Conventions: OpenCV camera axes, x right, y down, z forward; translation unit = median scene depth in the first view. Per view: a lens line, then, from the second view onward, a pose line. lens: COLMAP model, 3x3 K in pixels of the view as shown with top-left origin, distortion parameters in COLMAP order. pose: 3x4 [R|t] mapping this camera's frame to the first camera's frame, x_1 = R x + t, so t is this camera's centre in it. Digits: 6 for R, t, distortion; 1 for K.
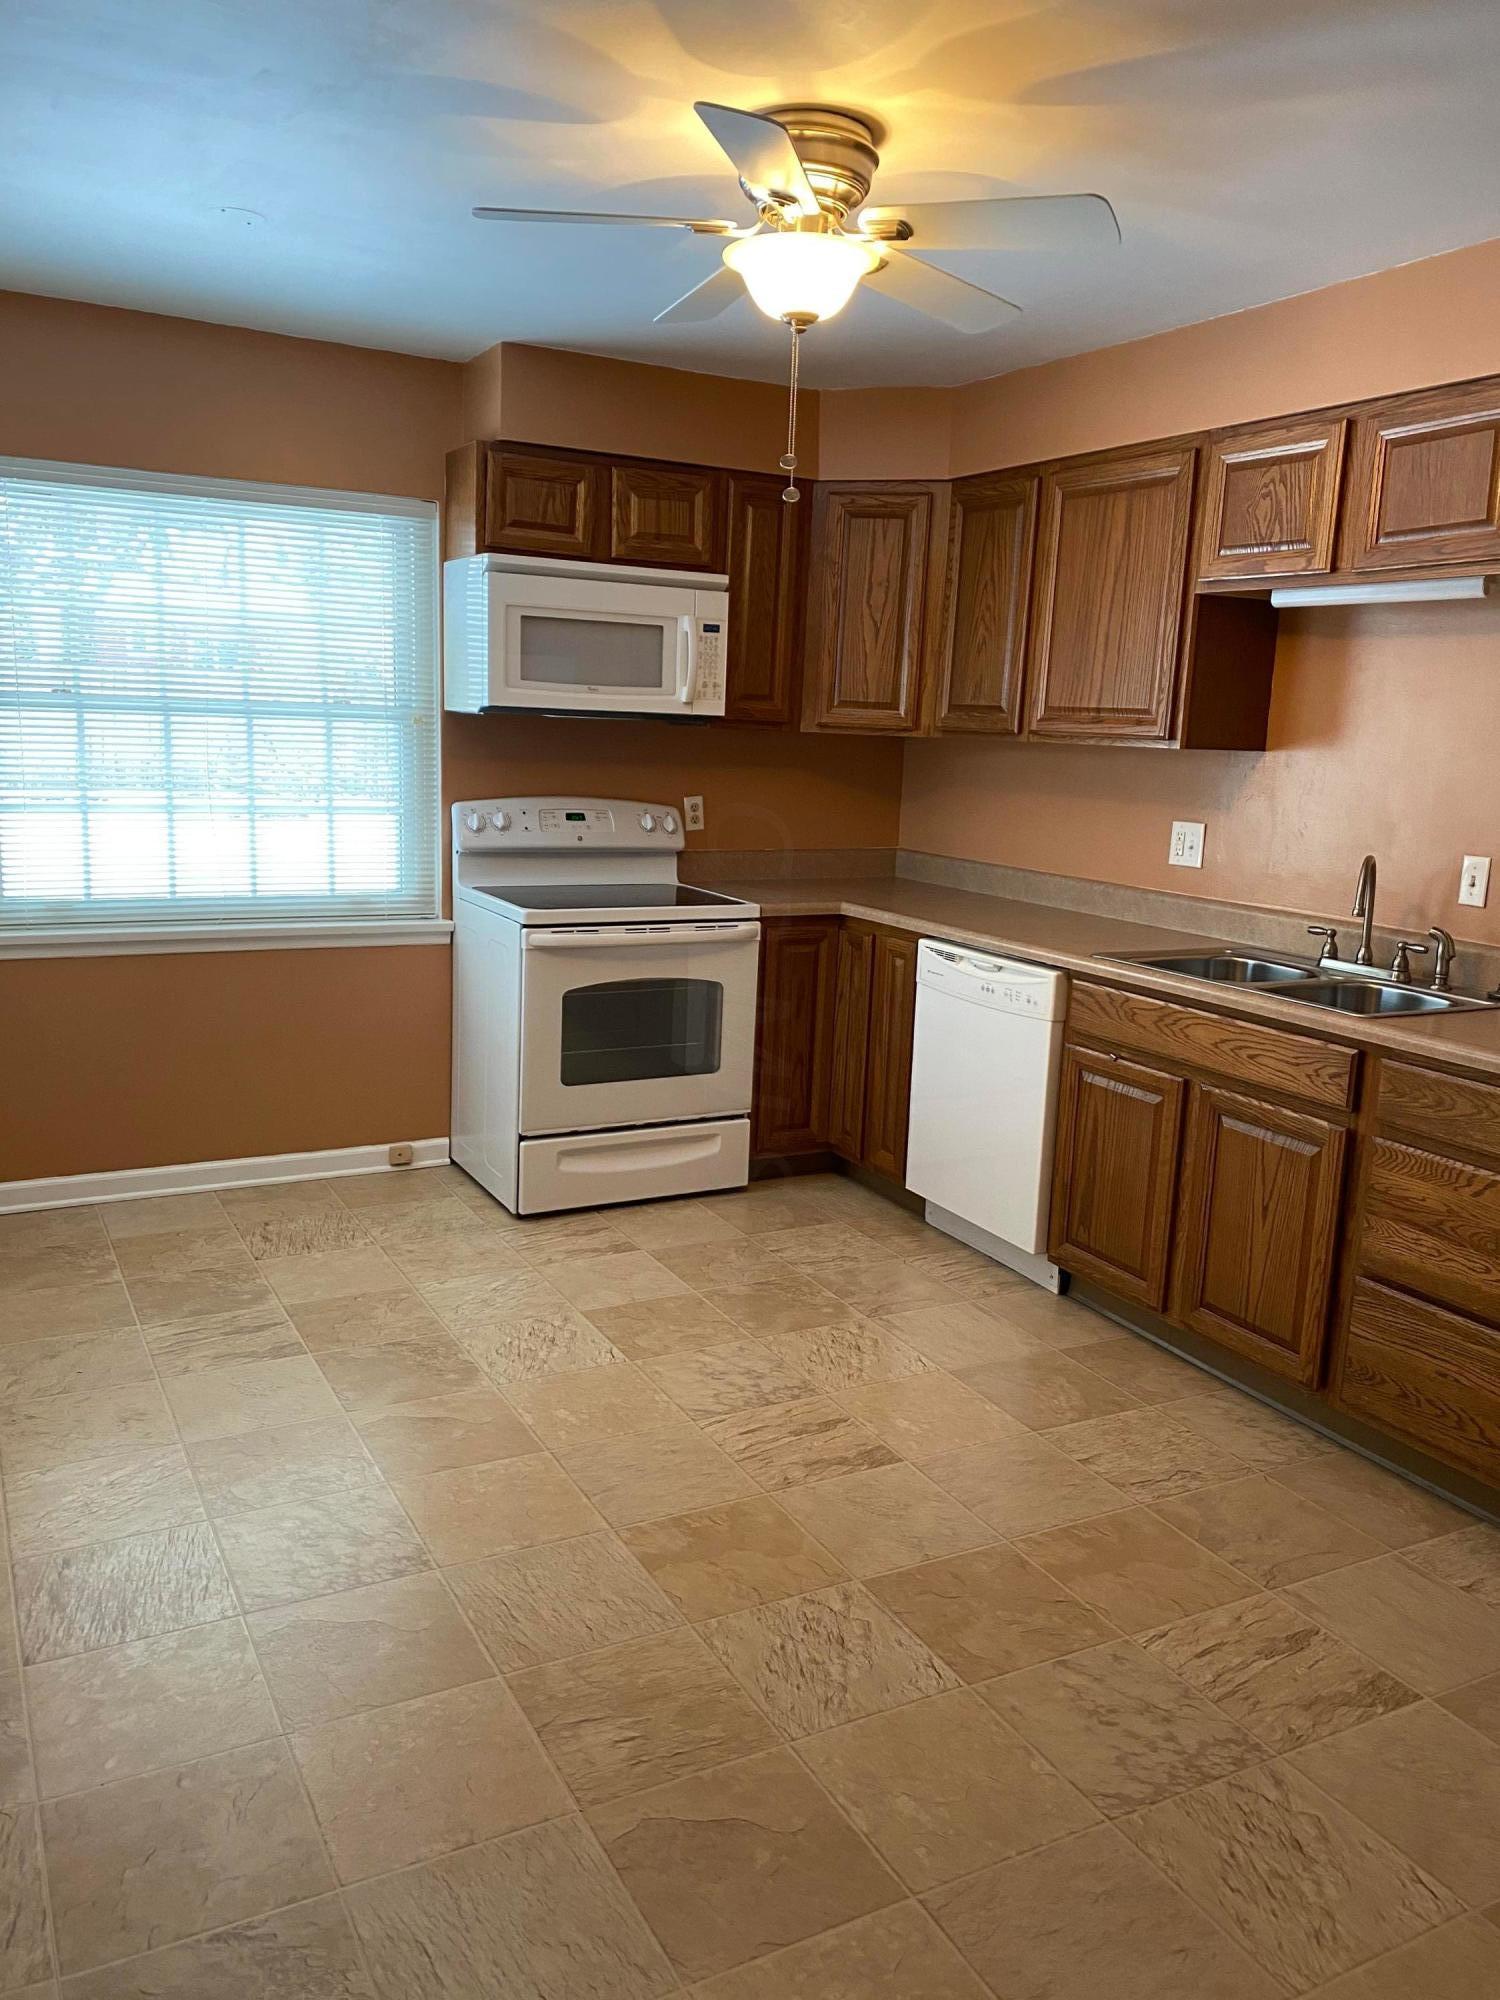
lens RADIAL K [[1500.4, 0, 757.7], [0, 1500.4, 998.2], [0, 0, 1]] dist [0.063439, -0.083200]
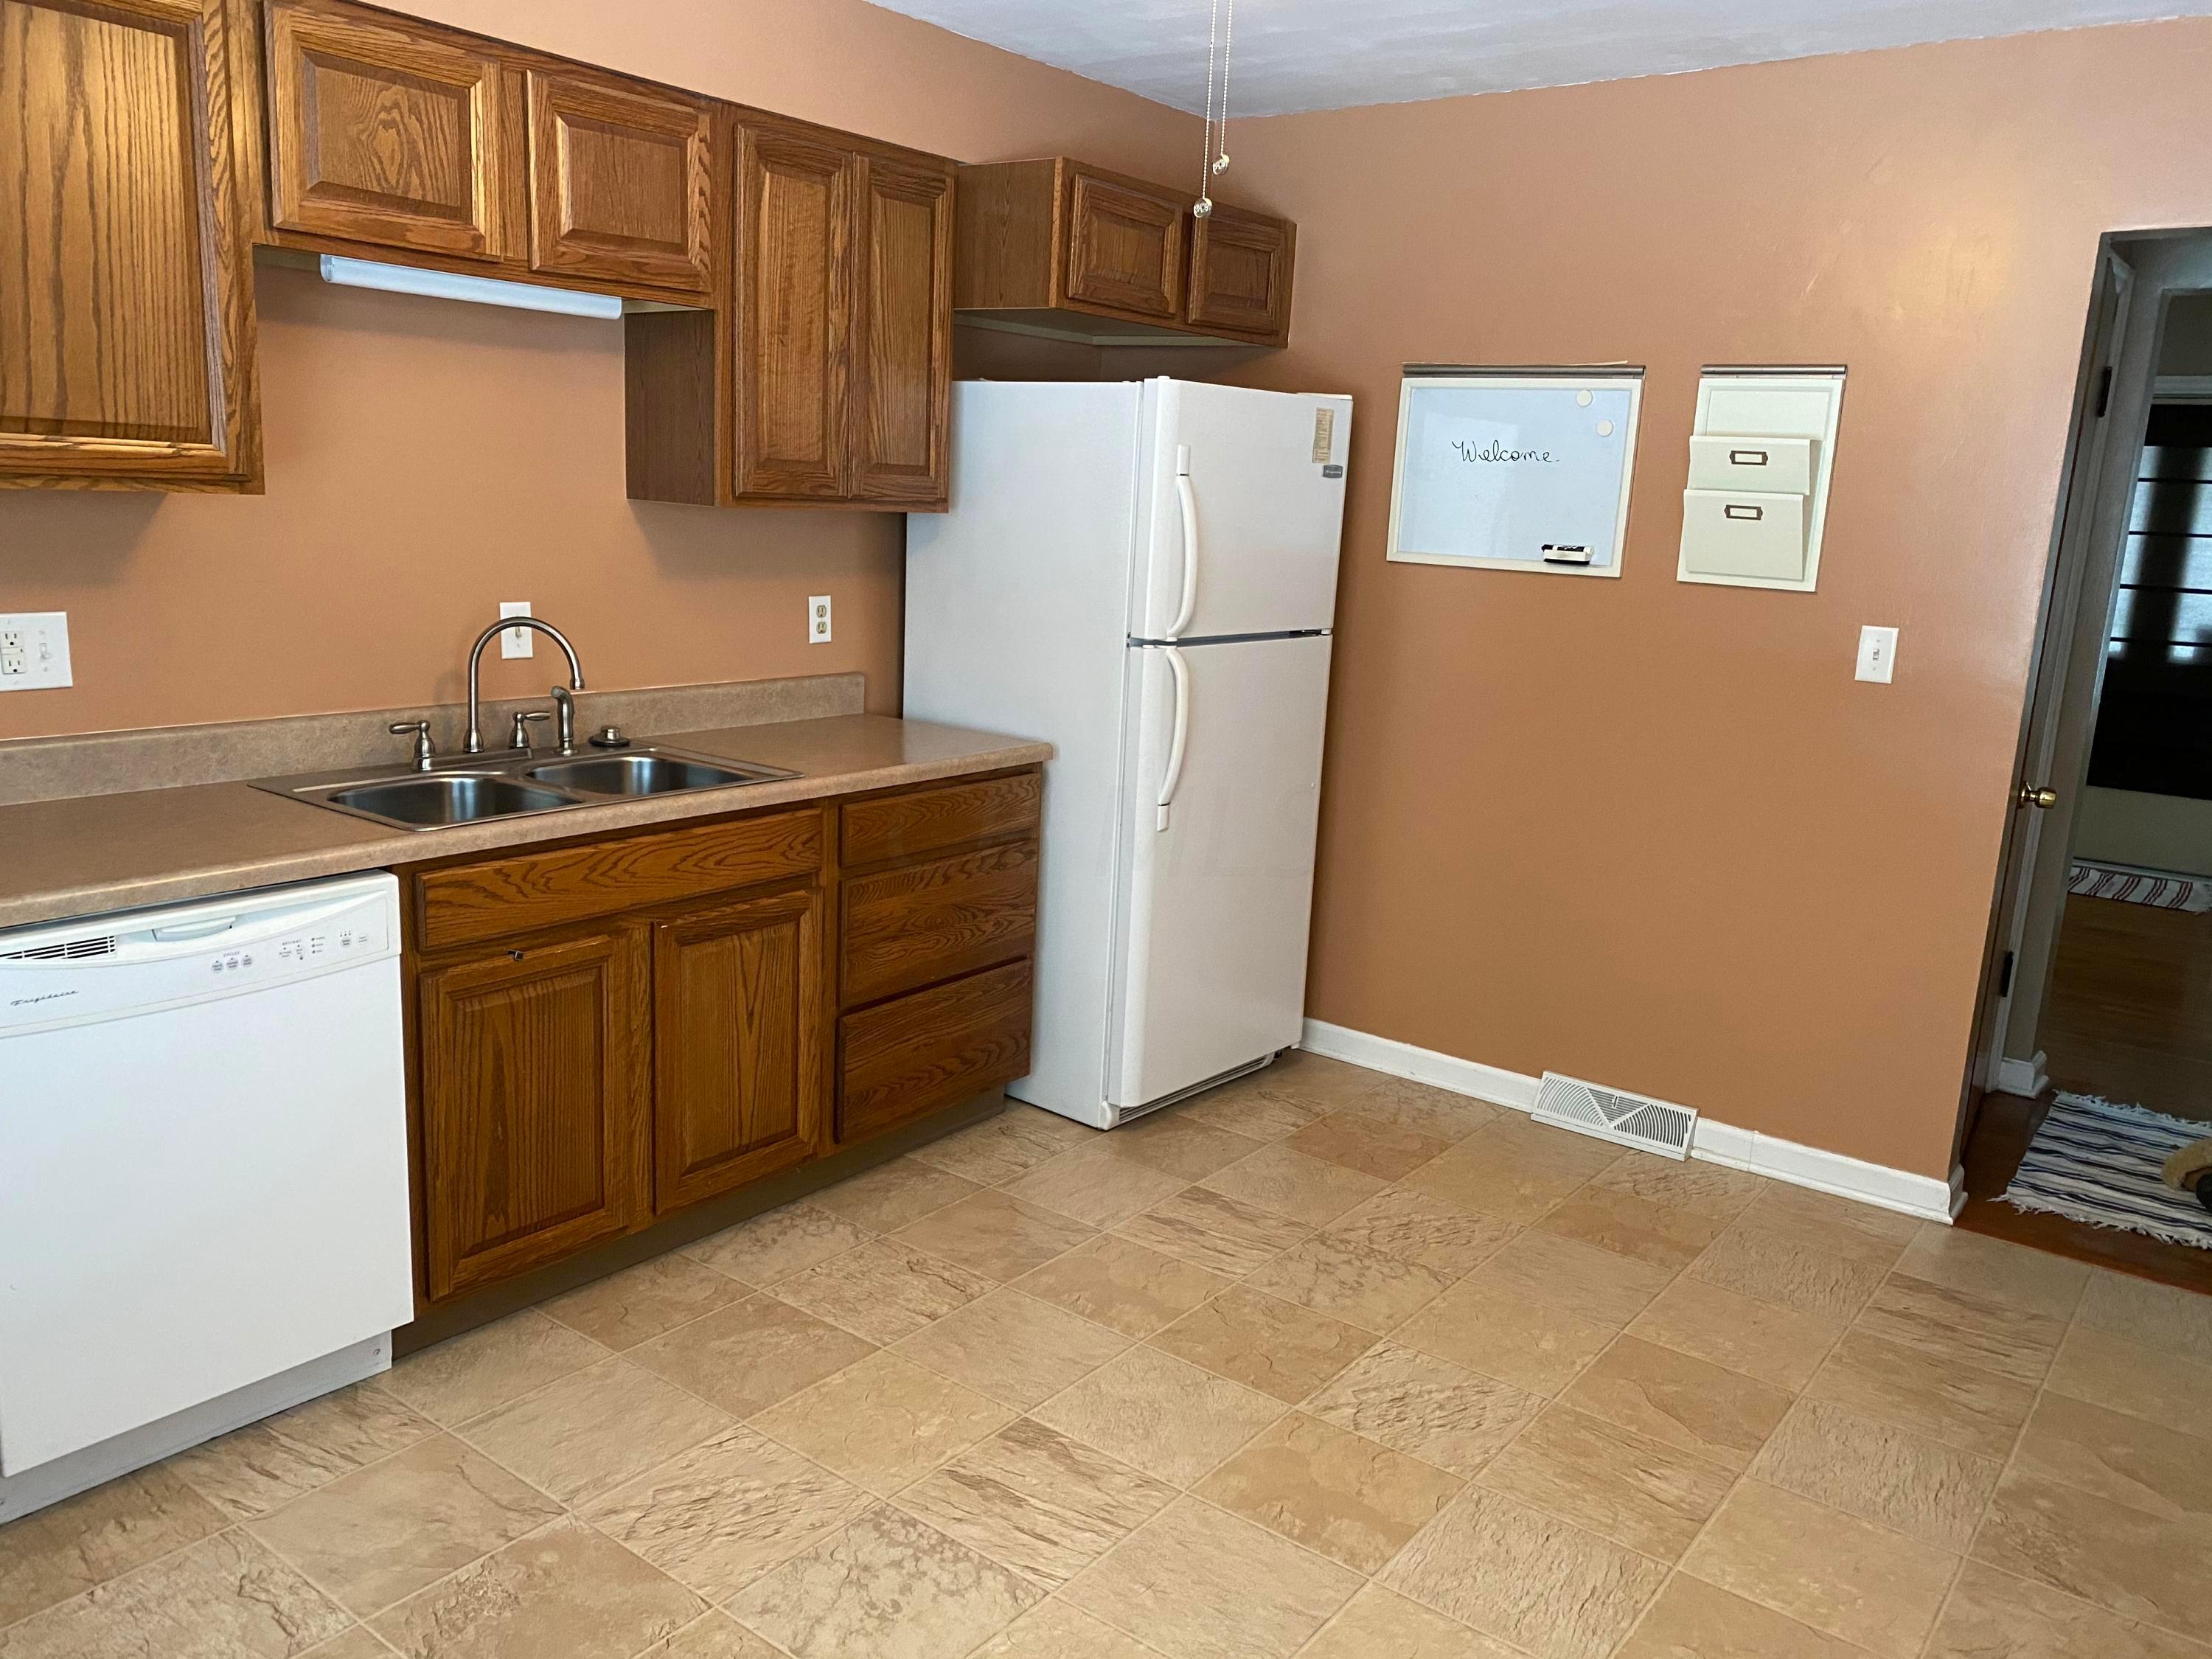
lens RADIAL K [[1659.4, 0, 1109.8], [0, 1659.4, 829.9], [0, 0, 1]] dist [0.063439, -0.083200]
pose [[-0.393966, -0.247955, 0.885048, -0.601424], [0.106161, 0.944204, 0.311784, -0.252669], [-0.912974, 0.216790, -0.345661, 1.126843]]
